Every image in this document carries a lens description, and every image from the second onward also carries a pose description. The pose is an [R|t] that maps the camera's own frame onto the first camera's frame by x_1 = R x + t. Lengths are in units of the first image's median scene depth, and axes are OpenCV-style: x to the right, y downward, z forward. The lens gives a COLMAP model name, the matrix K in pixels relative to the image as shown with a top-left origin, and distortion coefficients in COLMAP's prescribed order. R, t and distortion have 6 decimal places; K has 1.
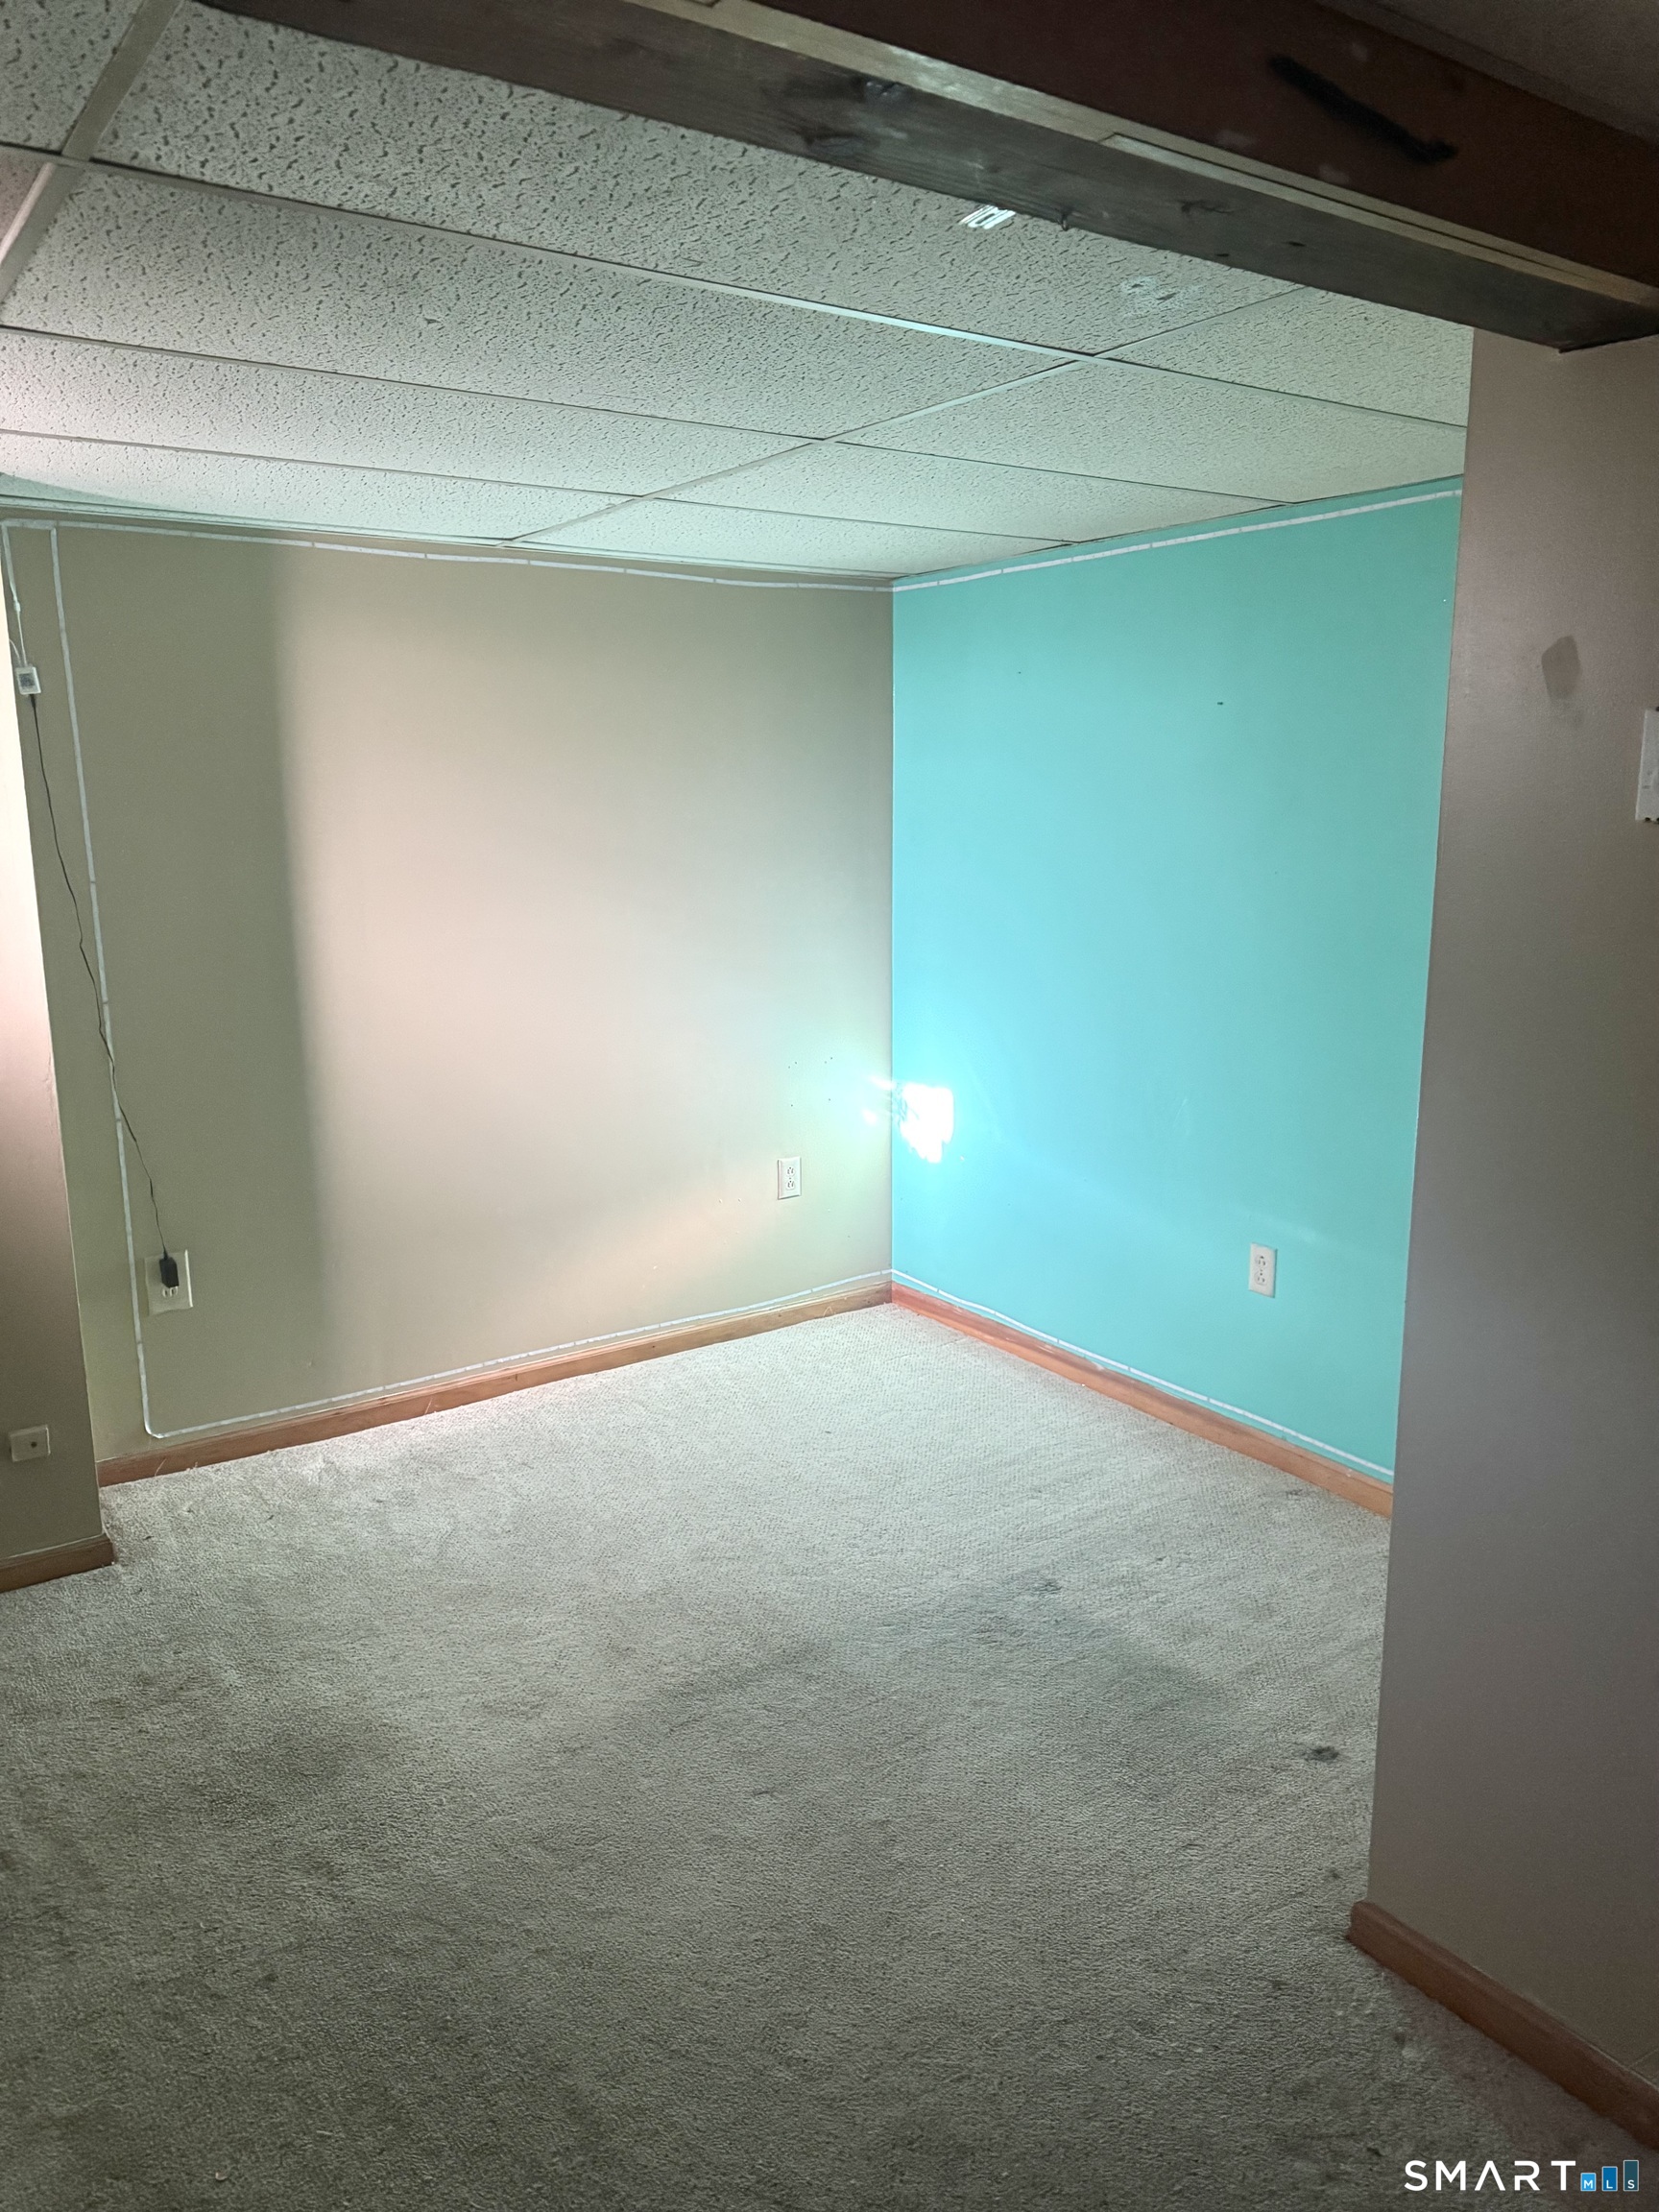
lens RADIAL K [[1577.9, 0, 829.5], [0, 1577.9, 1106.0], [0, 0, 1]] dist [-0.004256, -0.002696]
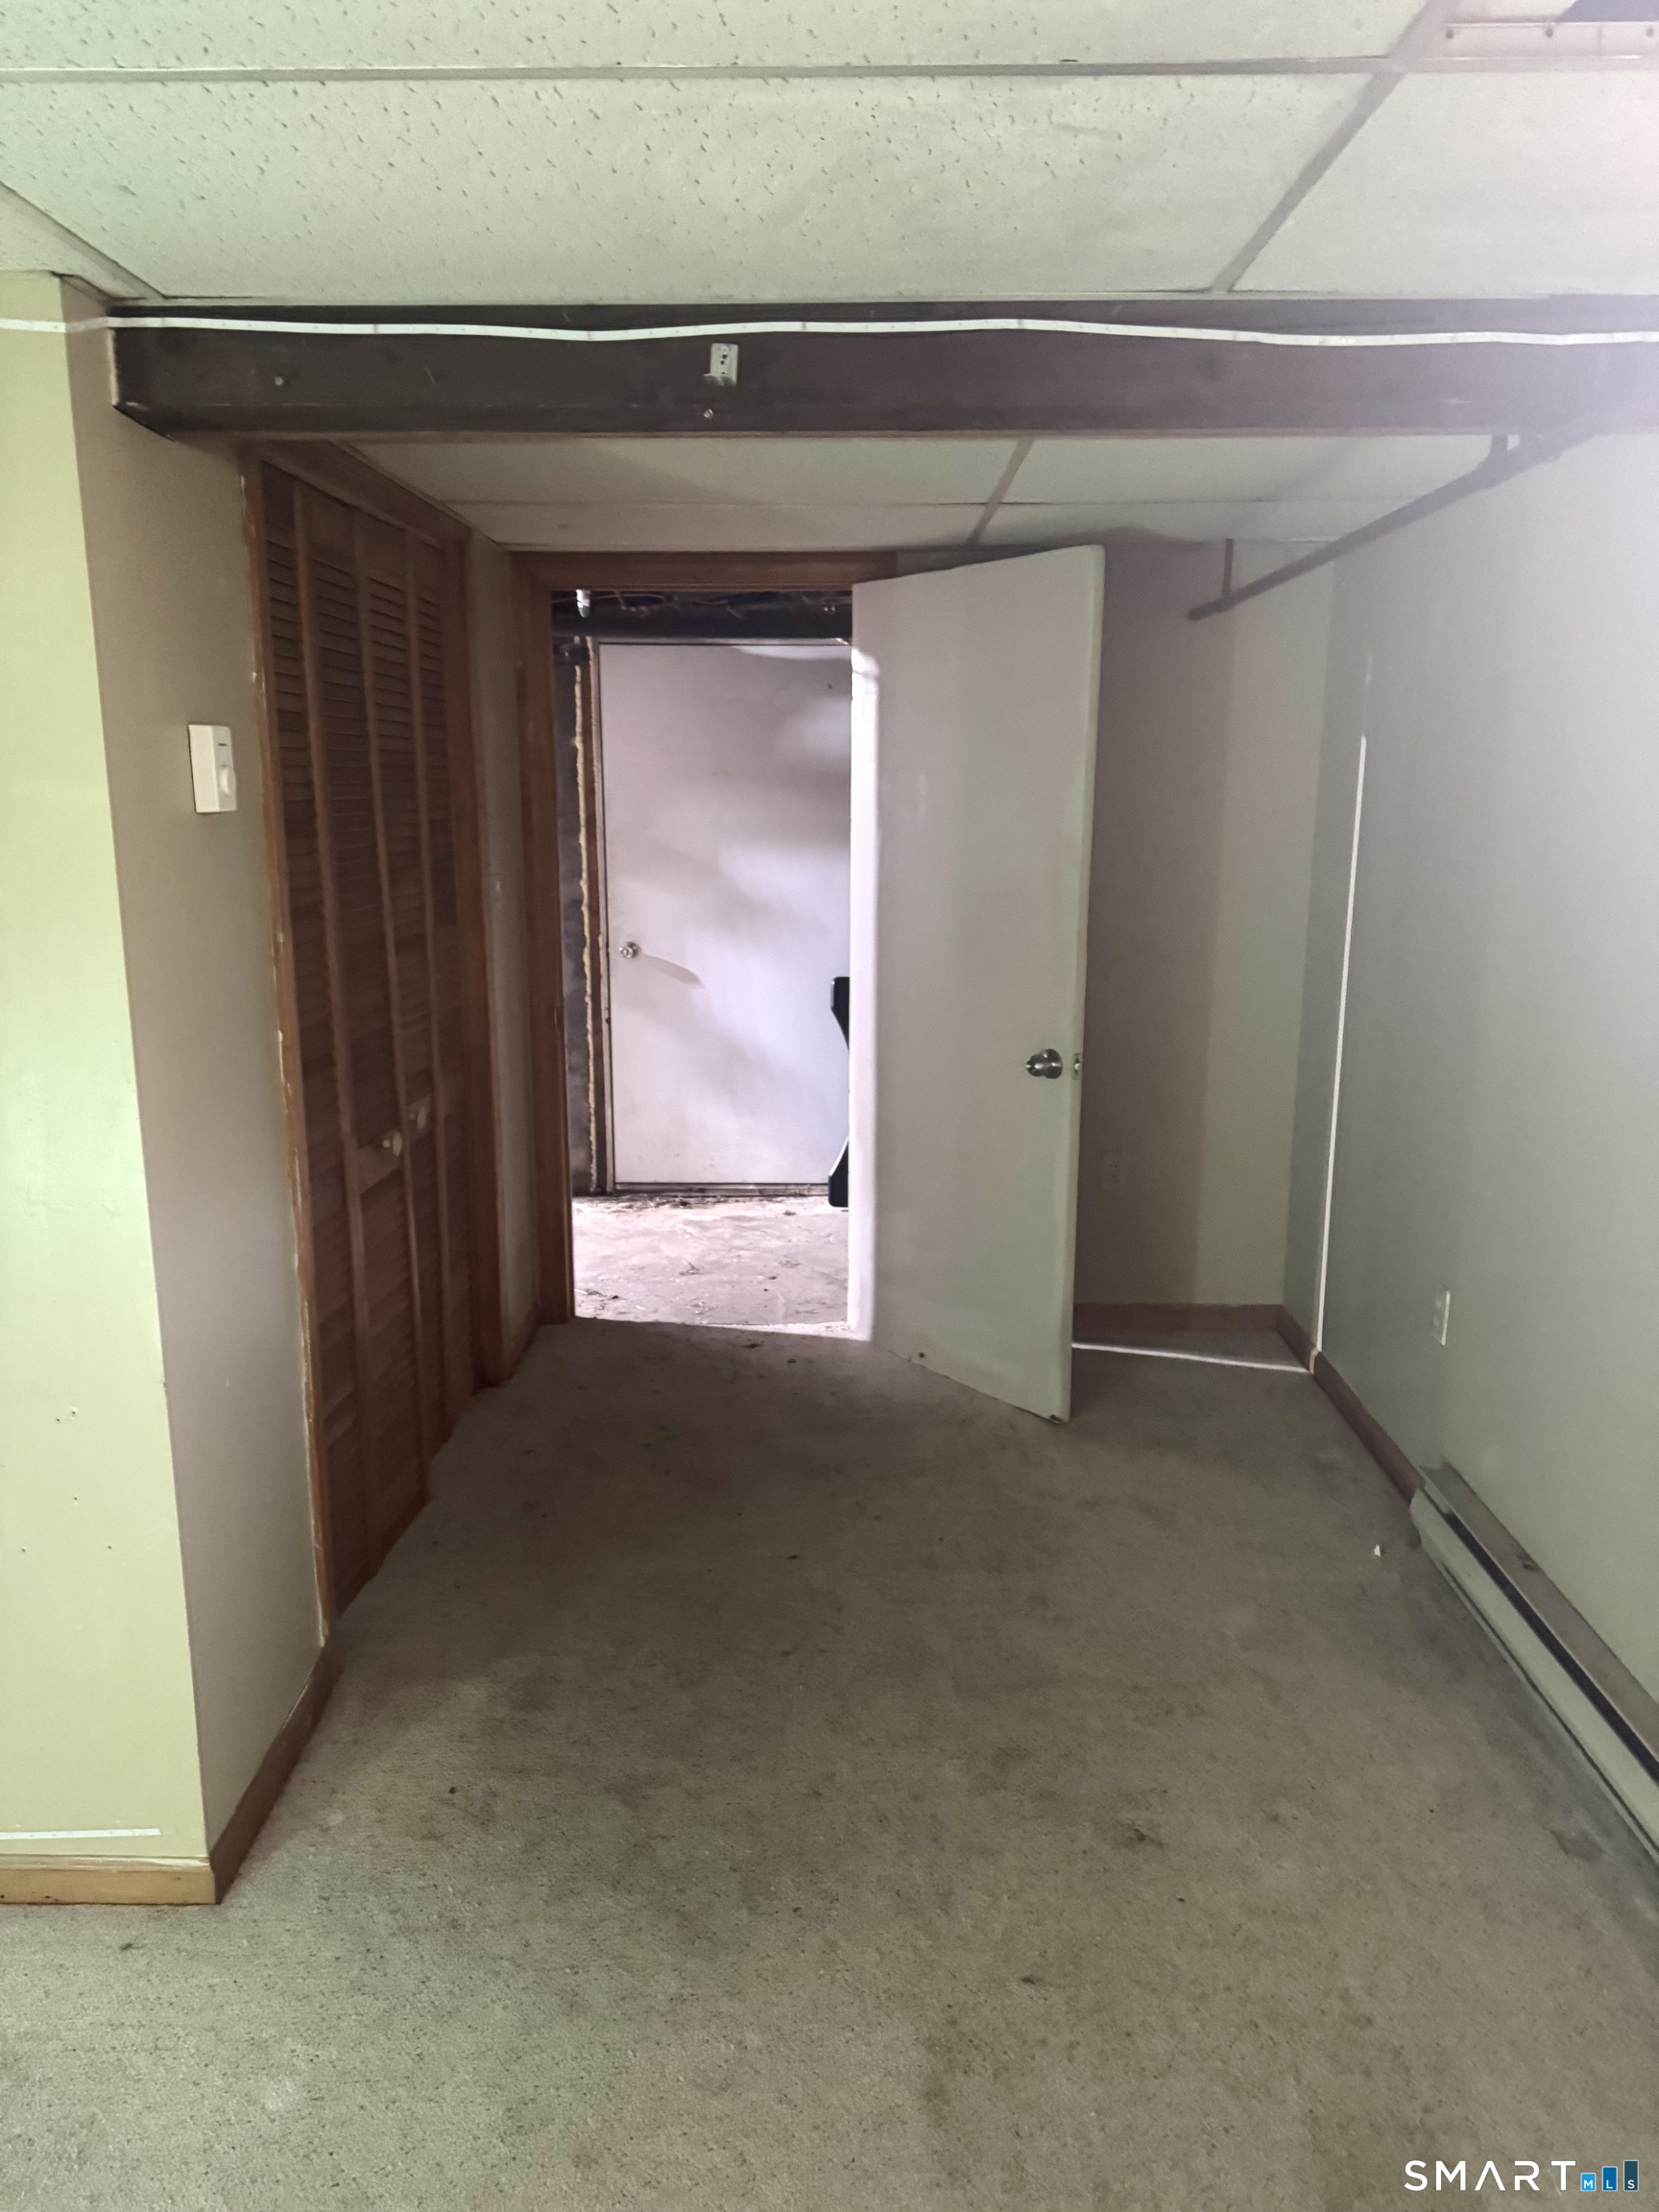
lens RADIAL K [[1577.9, 0, 829.5], [0, 1577.9, 1106.0], [0, 0, 1]] dist [-0.004256, -0.002696]
pose [[-0.815117, -0.117161, 0.567325, -0.598495], [0.124692, 0.920894, 0.369333, -0.323284], [-0.565718, 0.371791, -0.736027, 1.547222]]
